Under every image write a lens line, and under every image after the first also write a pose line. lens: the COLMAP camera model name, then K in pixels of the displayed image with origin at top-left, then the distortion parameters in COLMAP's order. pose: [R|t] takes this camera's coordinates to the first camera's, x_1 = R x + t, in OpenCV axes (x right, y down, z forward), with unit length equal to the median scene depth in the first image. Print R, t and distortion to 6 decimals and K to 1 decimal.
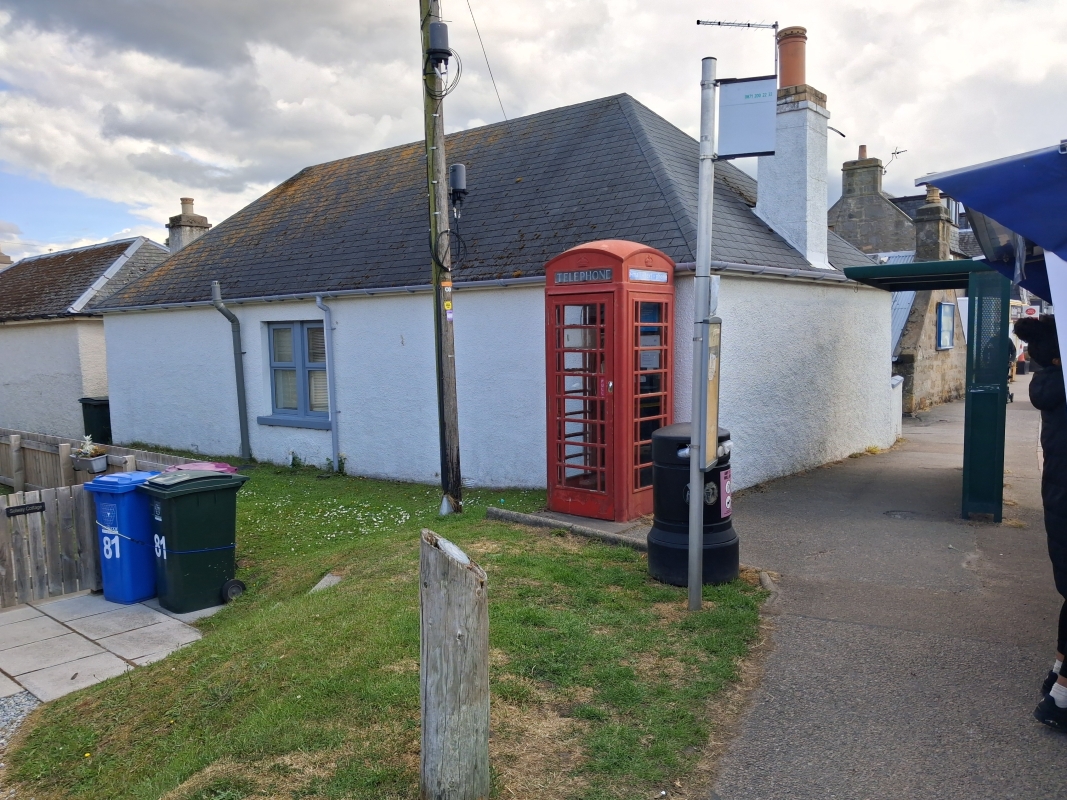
lens RADIAL K [[821.9, 0, 540.7], [0, 821.9, 402.6], [0, 0, 1]] dist [0.057168, -0.095399]
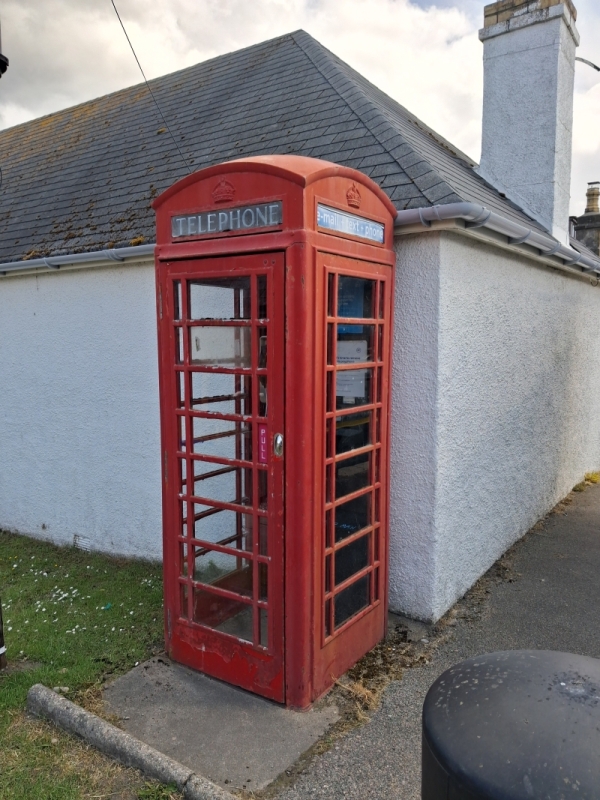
lens RADIAL K [[616.2, 0, 300.0], [0, 616.2, 400.0], [0, 0, 1]] dist [0.057168, -0.095399]
pose [[0.994014, -0.000626, 0.109248, 0.053627], [-0.001855, 0.999743, 0.022602, -0.051430], [-0.109234, -0.022669, 0.993758, 0.591984]]
